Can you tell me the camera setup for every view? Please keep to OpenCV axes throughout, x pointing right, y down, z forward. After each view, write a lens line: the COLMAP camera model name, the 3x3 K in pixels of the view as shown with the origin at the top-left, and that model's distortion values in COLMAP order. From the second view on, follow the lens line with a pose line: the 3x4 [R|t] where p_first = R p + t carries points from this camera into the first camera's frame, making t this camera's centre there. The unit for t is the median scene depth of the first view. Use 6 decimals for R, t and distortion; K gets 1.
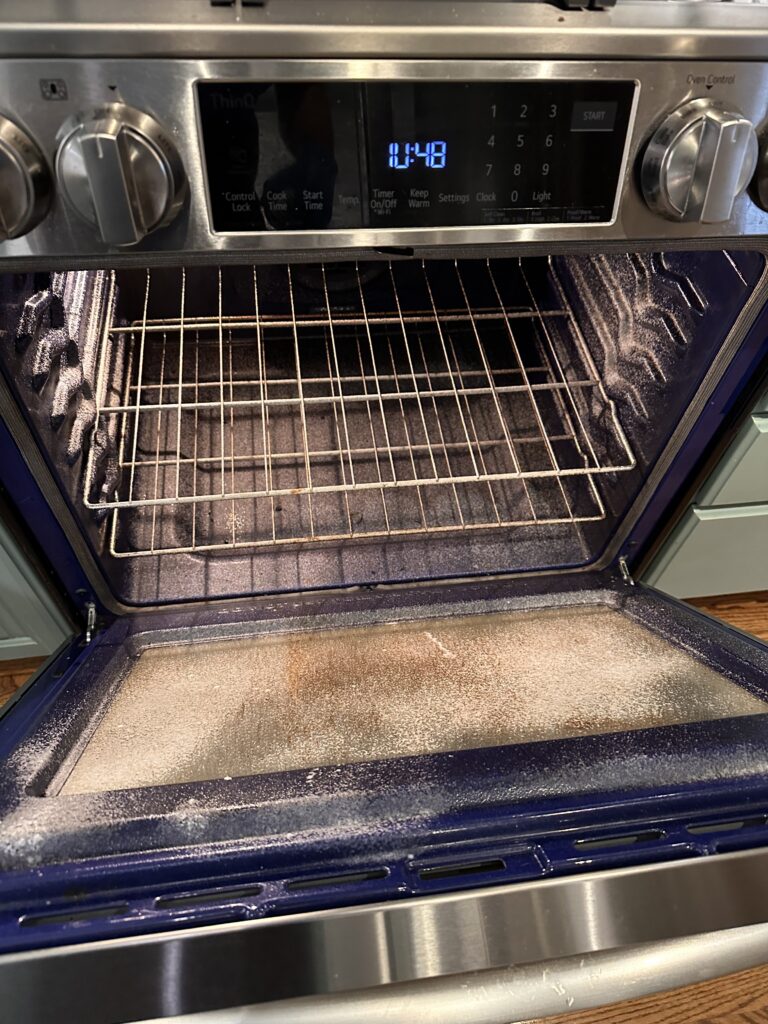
lens RADIAL K [[733.4, 0, 384.7], [0, 733.4, 515.8], [0, 0, 1]] dist [0.025323, -0.033101]
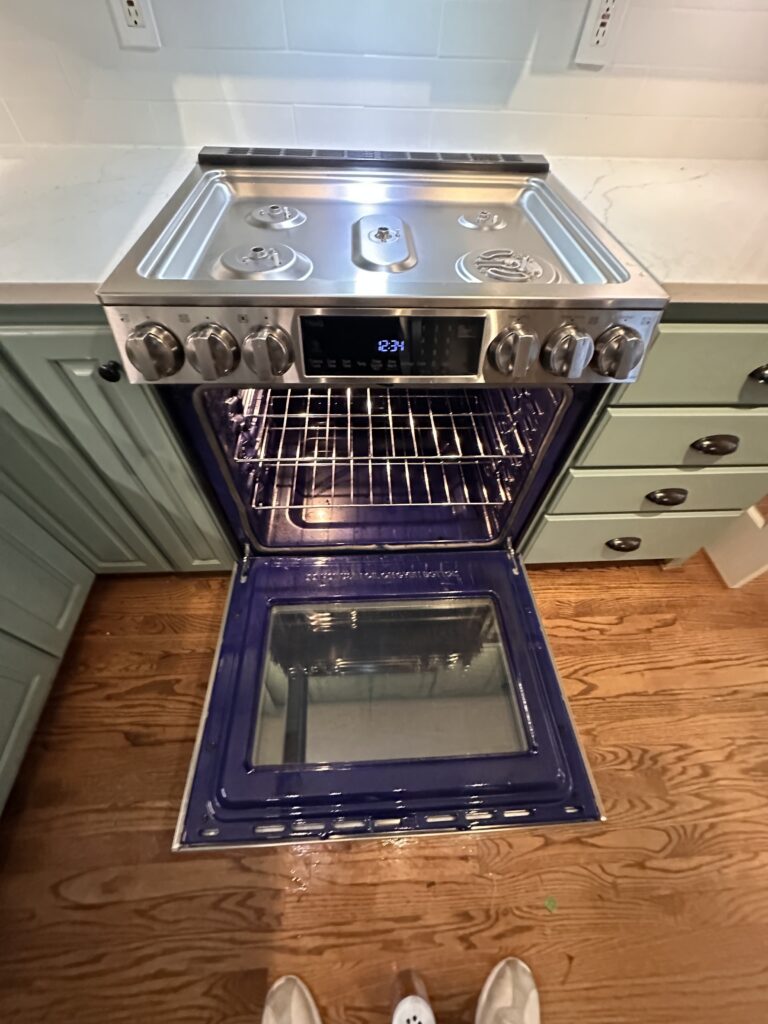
lens RADIAL K [[411.8, 0, 383.5], [0, 411.8, 511.3], [0, 0, 1]] dist [-0.001751, 0.001078]
pose [[0.996093, 0.051796, -0.071521, 0.069966], [-0.053959, 0.998132, -0.028649, 0.039757], [0.069903, 0.032397, 0.997028, -0.150719]]
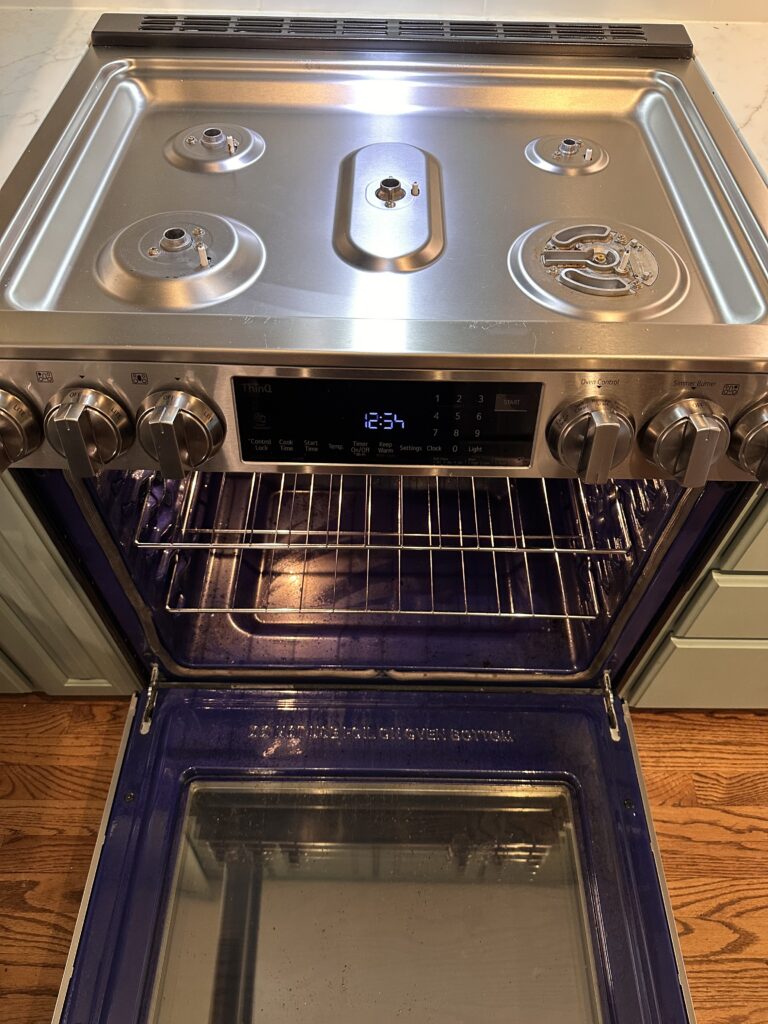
lens RADIAL K [[733.4, 0, 385.9], [0, 733.4, 518.8], [0, 0, 1]] dist [0.025323, -0.033101]
pose [[0.988680, 0.089121, -0.120702, 0.116045], [-0.092761, 0.995378, -0.024870, -0.131950], [0.117928, 0.035785, 0.992377, -0.196646]]
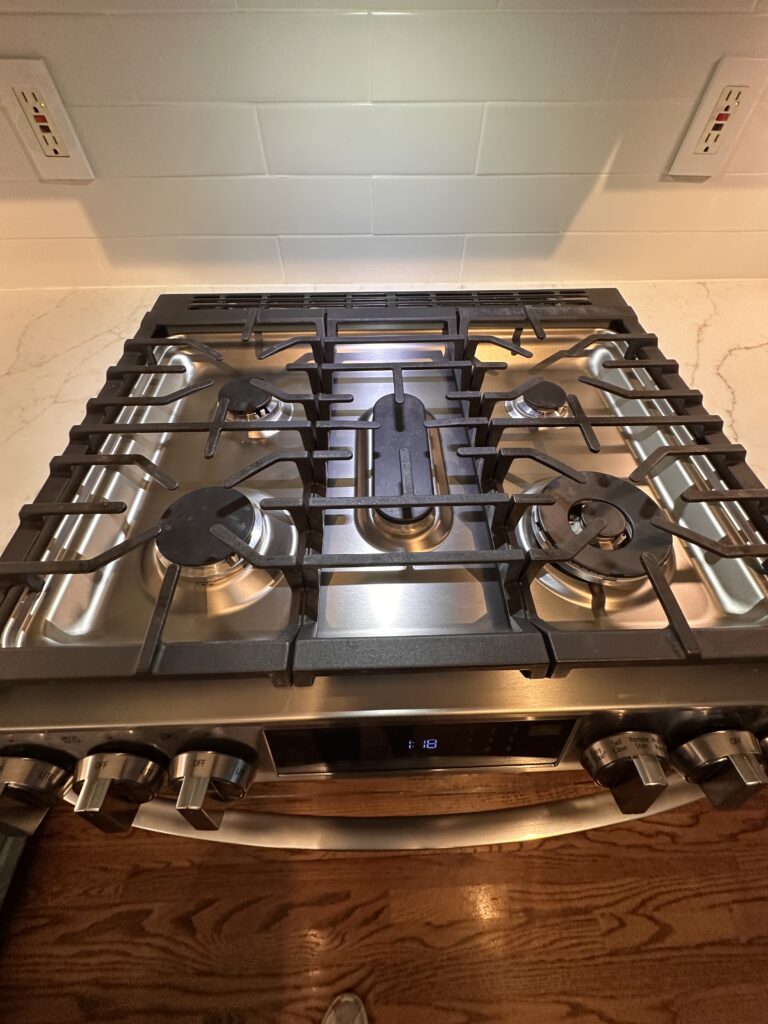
lens RADIAL K [[411.8, 0, 382.3], [0, 411.8, 510.9], [0, 0, 1]] dist [-0.001751, 0.001078]
pose [[0.993100, 0.050321, -0.105923, 0.018870], [-0.052955, 0.998350, -0.022202, -0.457167], [0.104631, 0.027658, 0.994126, 0.092744]]
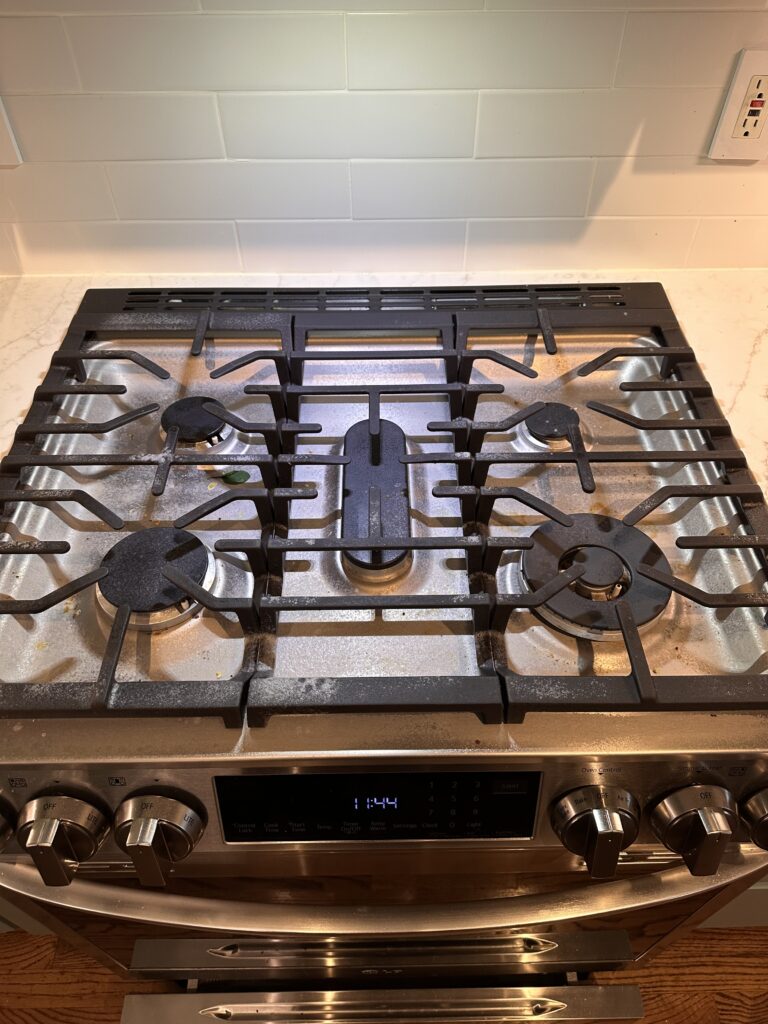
lens RADIAL K [[733.4, 0, 384.7], [0, 733.4, 517.2], [0, 0, 1]] dist [0.025323, -0.033101]
pose [[0.991023, 0.050160, -0.123929, 0.099320], [-0.063355, 0.992459, -0.104935, -0.429006], [0.117730, 0.111844, 0.986727, -0.189025]]
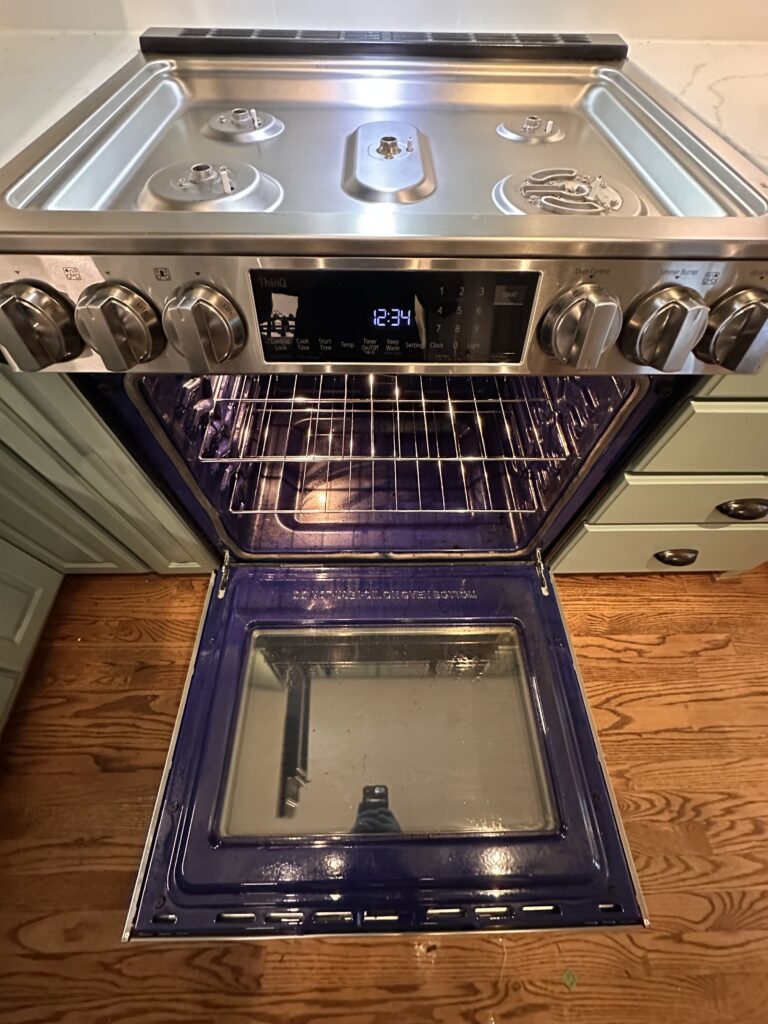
lens RADIAL K [[411.8, 0, 382.9], [0, 411.8, 510.6], [0, 0, 1]] dist [-0.001751, 0.001078]
pose [[0.991699, 0.079153, -0.101327, 0.072257], [-0.073330, 0.995504, 0.059958, -0.066202], [0.105618, -0.052030, 0.993045, 0.054869]]
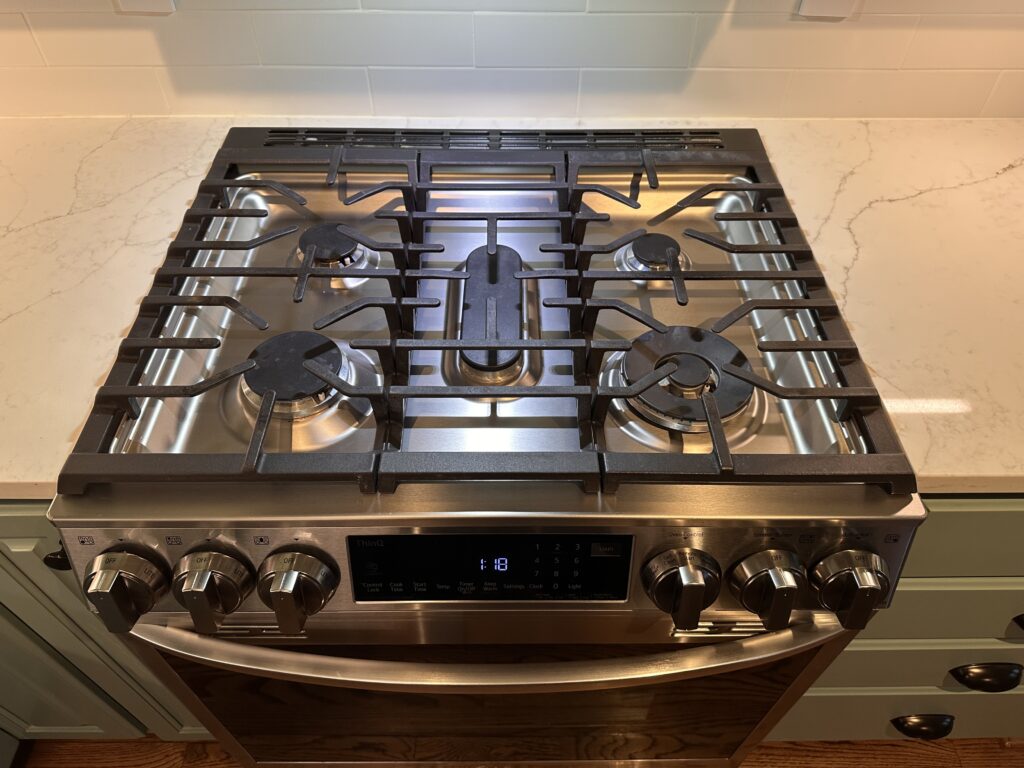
lens RADIAL K [[733.4, 0, 506.1], [0, 733.4, 379.2], [0, 0, 1]] dist [0.025323, -0.033101]
pose [[0.990737, 0.060748, -0.121448, 0.119378], [-0.075378, 0.989939, -0.119747, -0.341682], [0.112952, 0.127792, 0.985348, -0.269833]]
